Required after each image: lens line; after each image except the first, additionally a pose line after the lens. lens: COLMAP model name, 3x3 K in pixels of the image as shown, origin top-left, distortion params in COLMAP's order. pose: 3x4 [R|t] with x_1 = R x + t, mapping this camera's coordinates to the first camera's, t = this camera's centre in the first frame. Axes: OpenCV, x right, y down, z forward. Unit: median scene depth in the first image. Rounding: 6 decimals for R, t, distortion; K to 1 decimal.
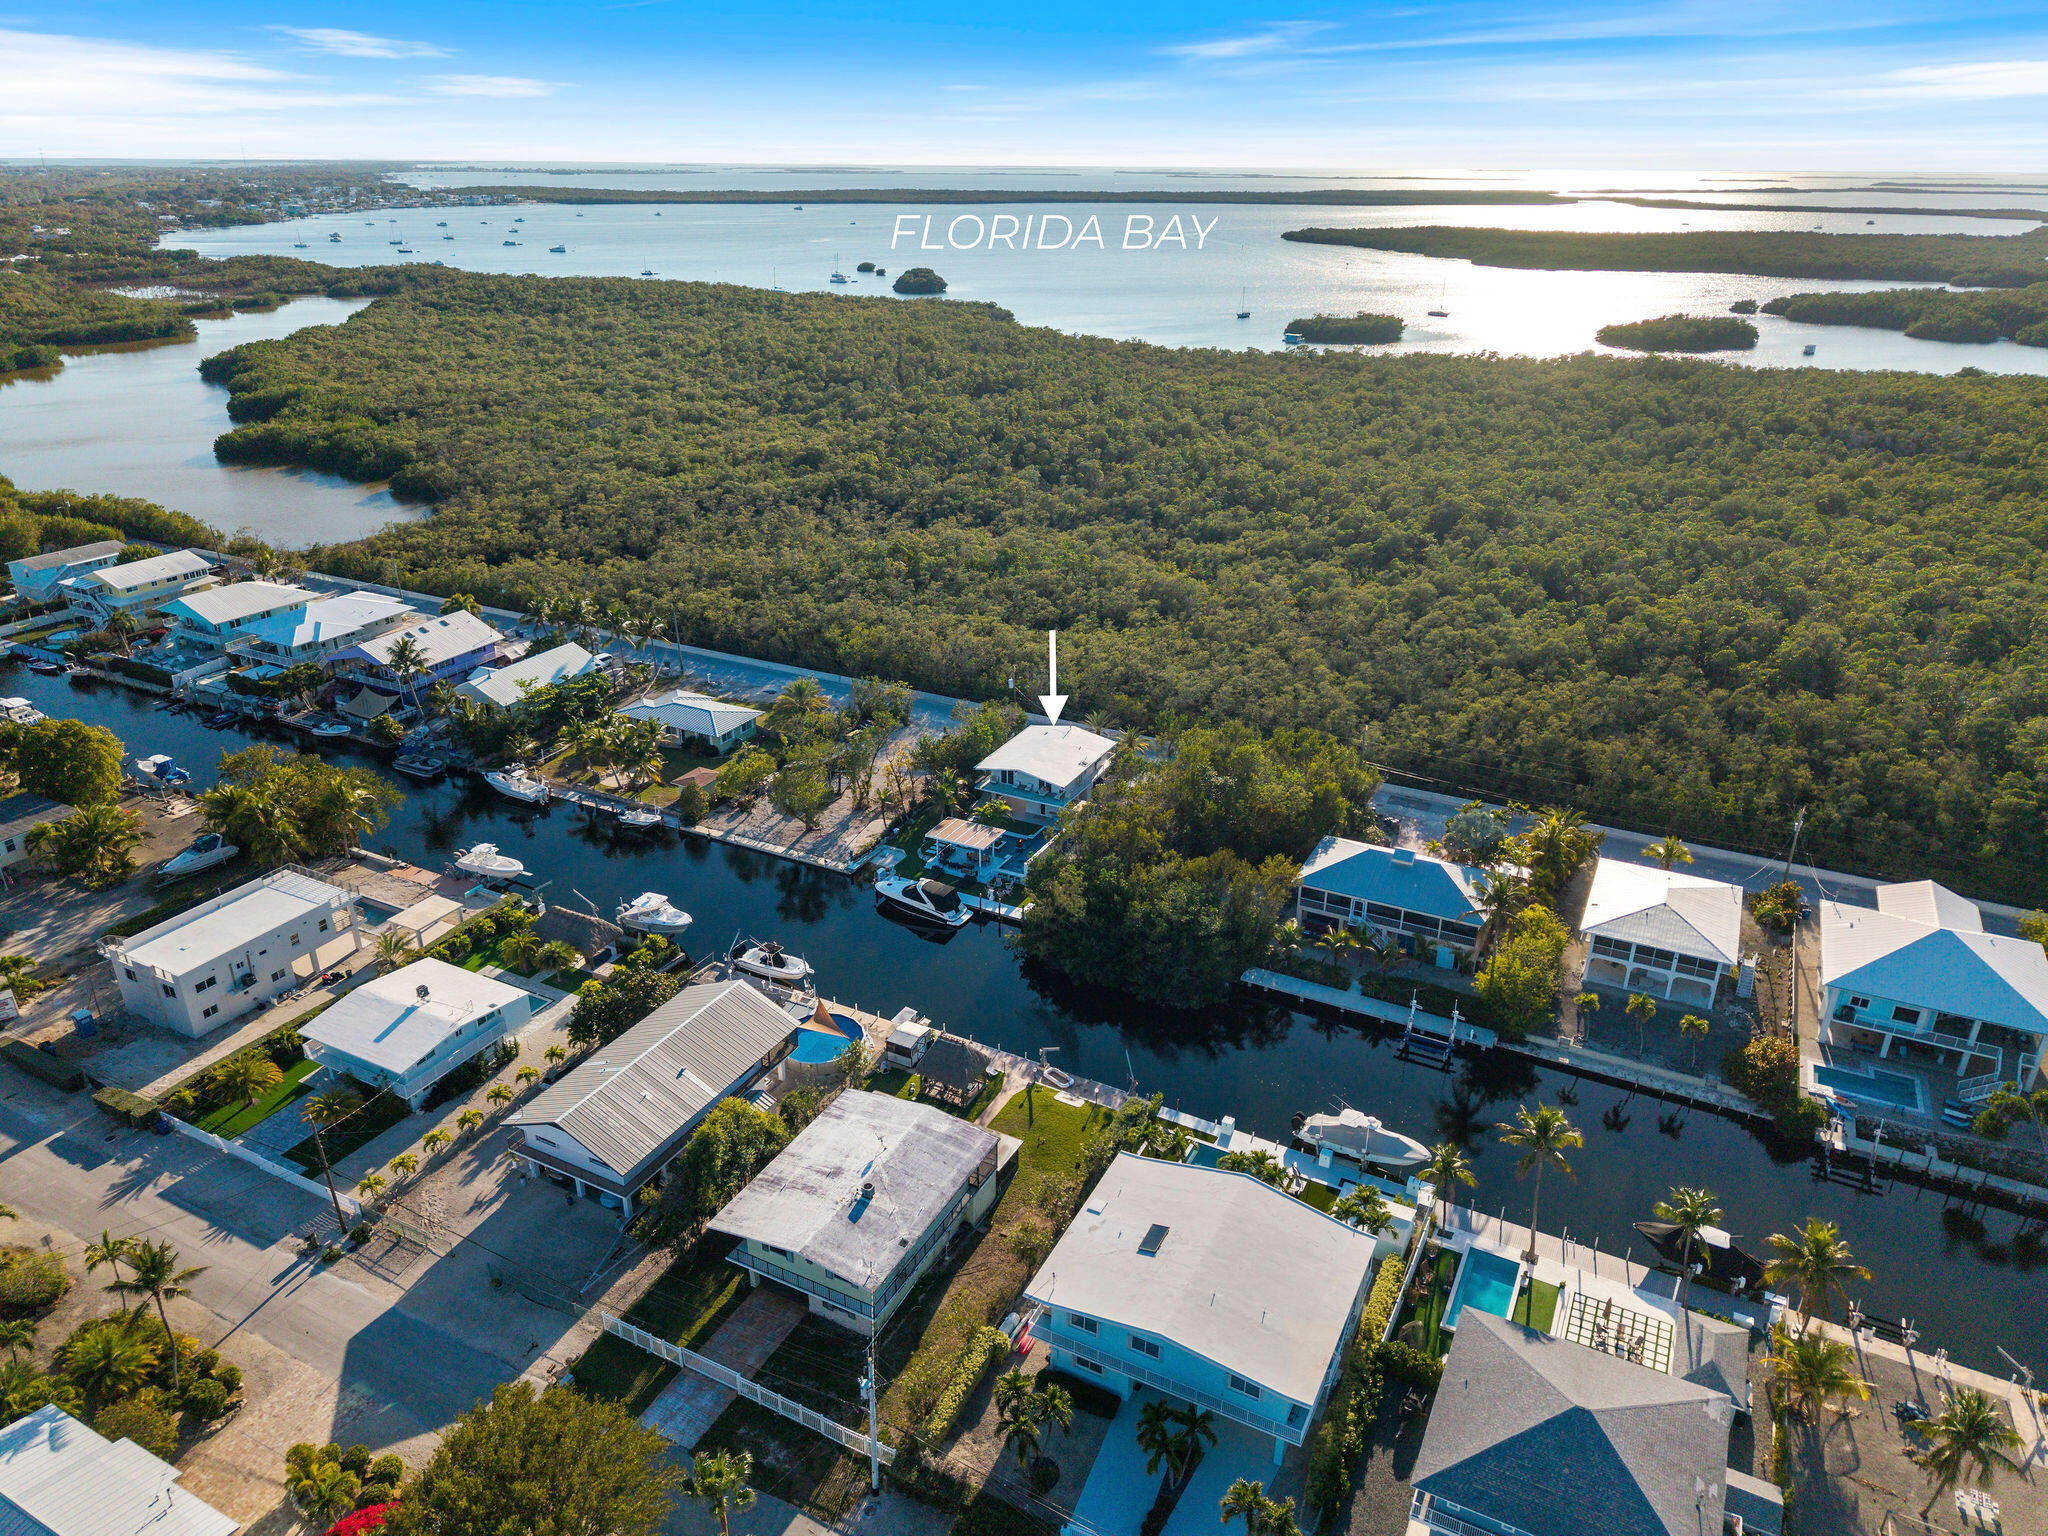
lens RADIAL K [[1384.4, 0, 1036.9], [0, 1384.4, 772.2], [0, 0, 1]] dist [0.045251, -0.056852]
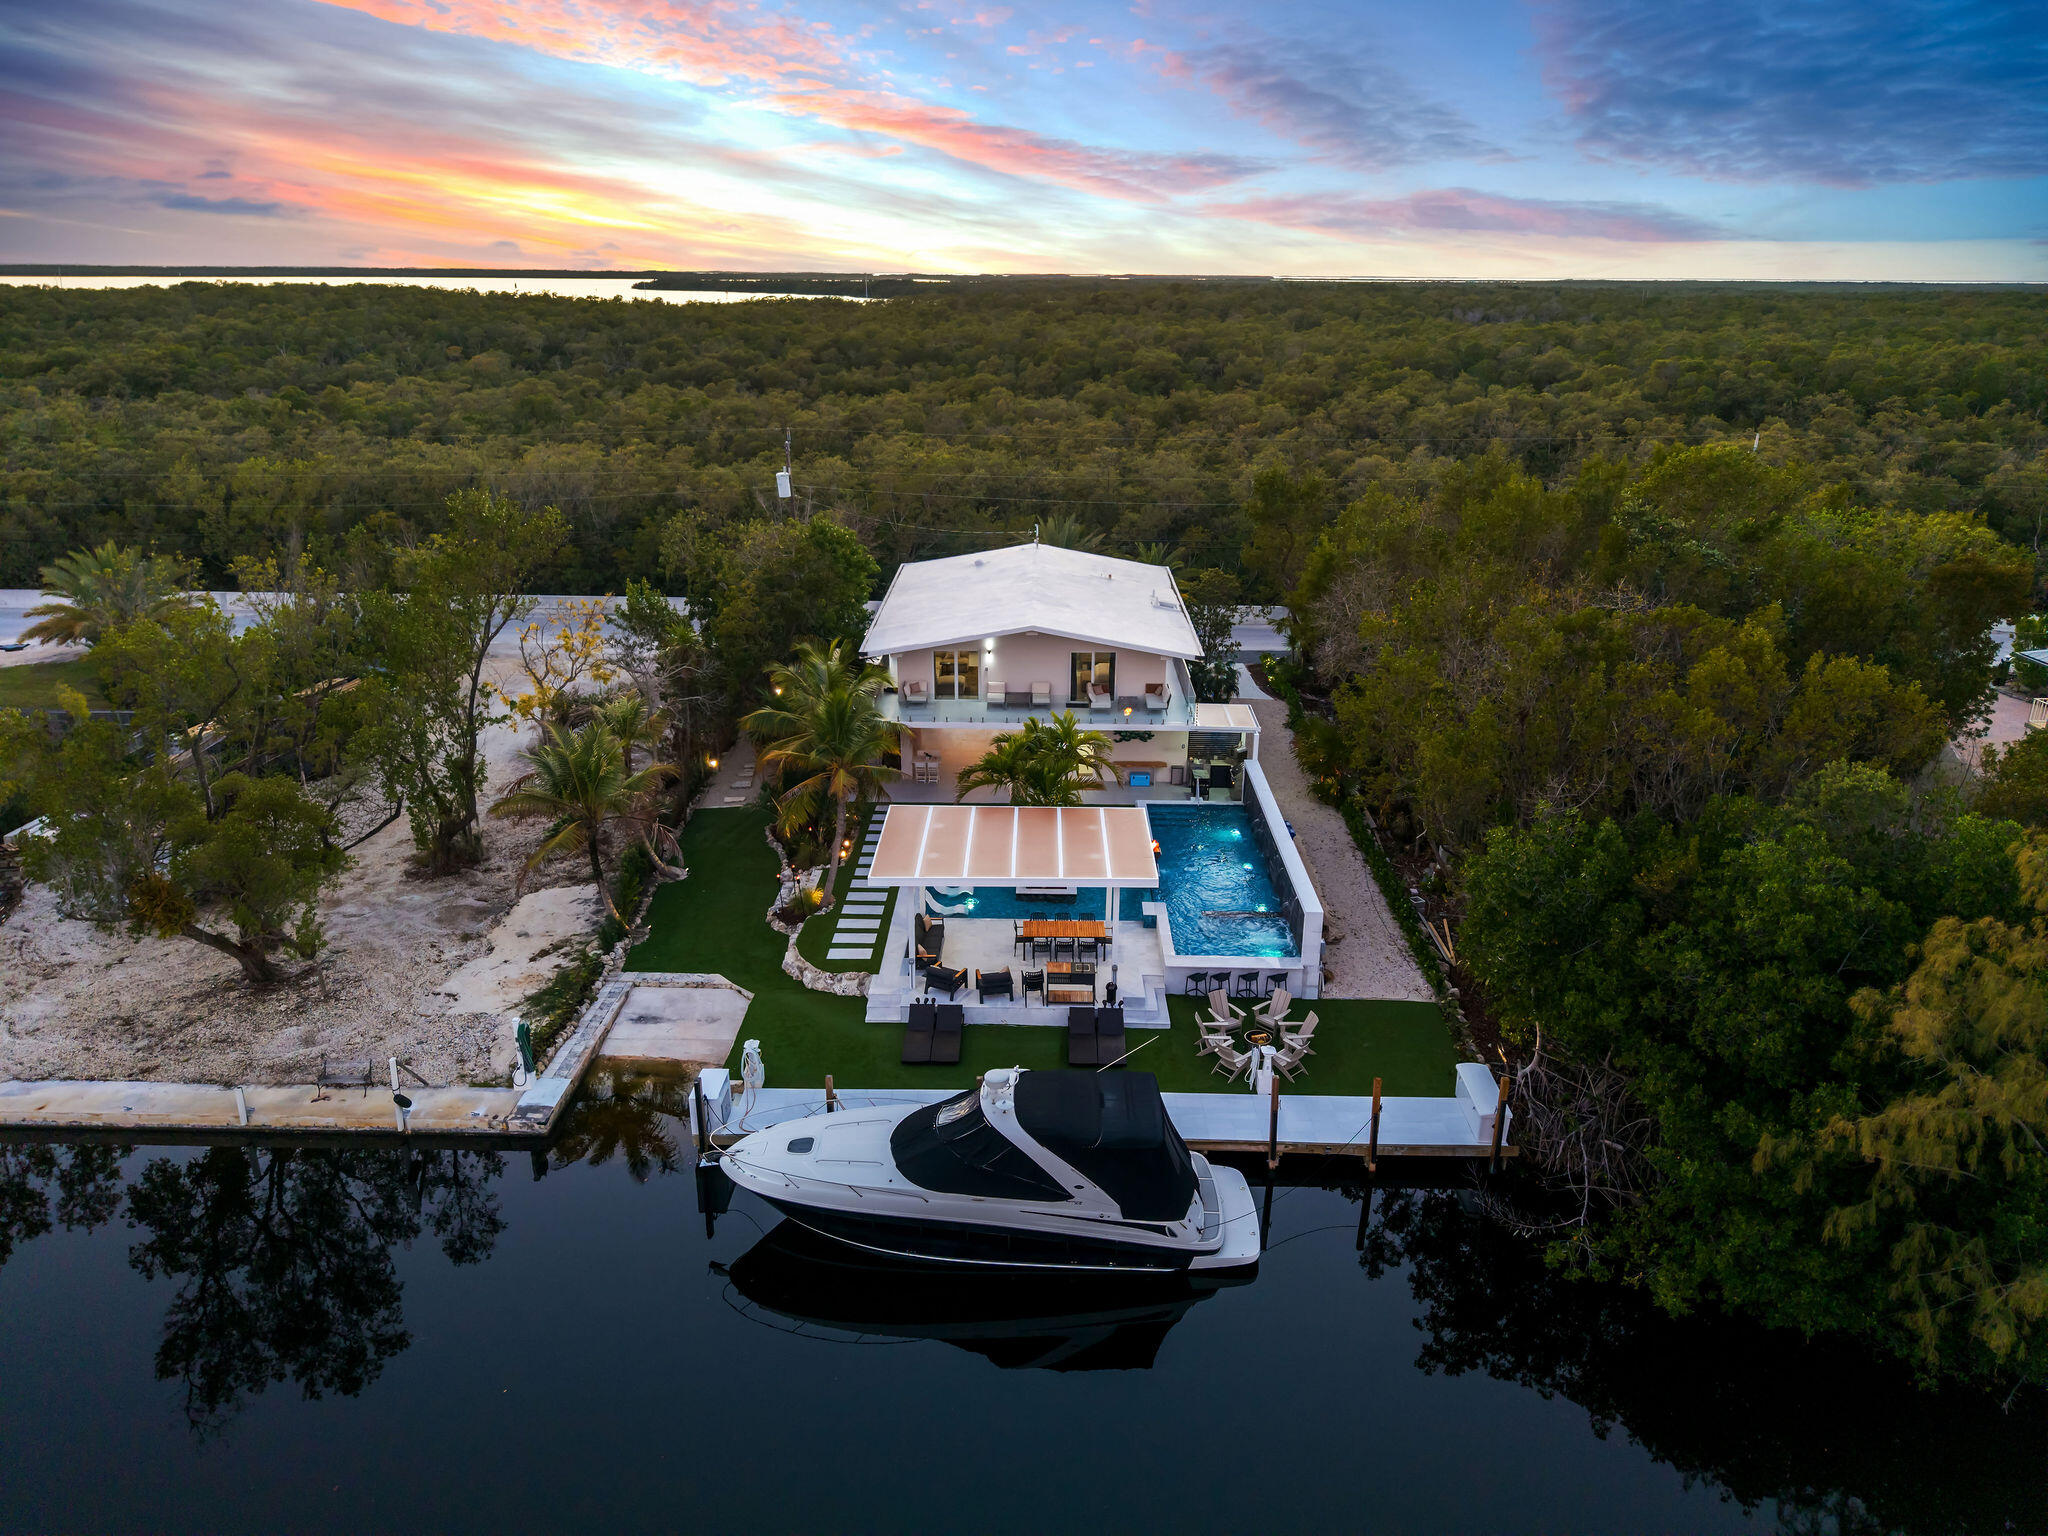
lens RADIAL K [[1382.0, 0, 1036.6], [0, 1382.0, 797.3], [0, 0, 1]] dist [0.126492, -0.328845]
pose [[0.897710, -0.156690, 0.411784, -0.140808], [0.177964, 0.983943, -0.013567, 0.038315], [-0.403046, 0.085462, 0.911181, 0.744994]]
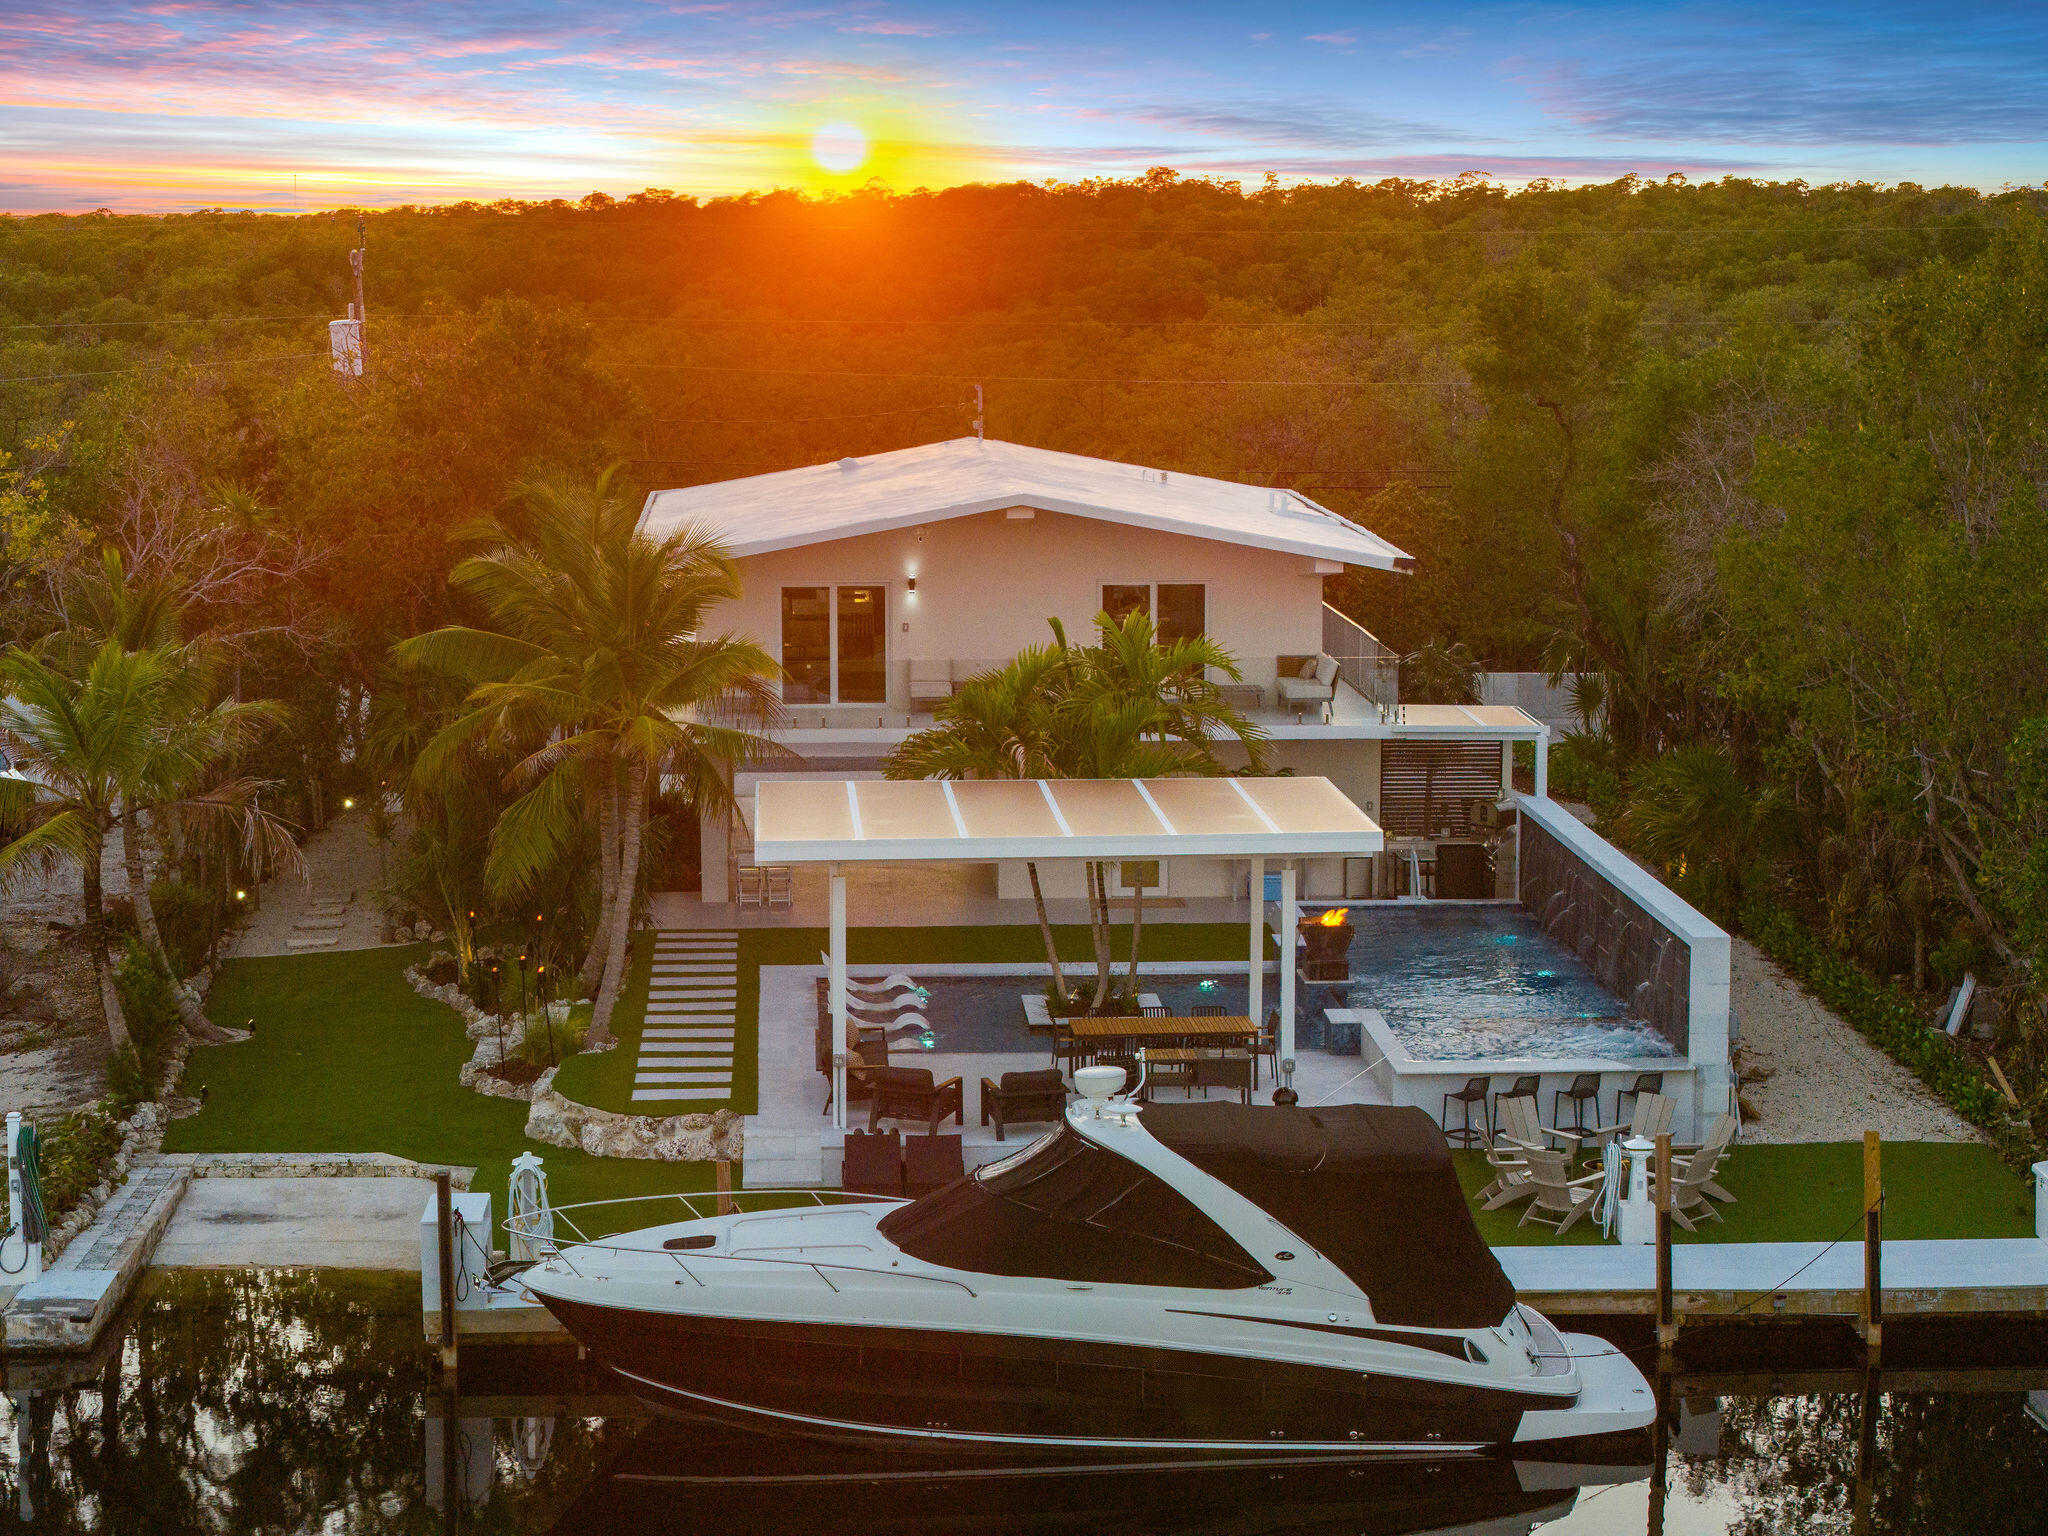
lens RADIAL K [[4184.4, 0, 1018.7], [0, 4184.4, 765.3], [0, 0, 1]] dist [0.031898, 0.049700]
pose [[0.866265, -0.074801, 0.493953, -0.210432], [0.210382, 0.951403, -0.224881, 0.110457], [-0.453127, 0.298726, 0.839904, 0.689243]]
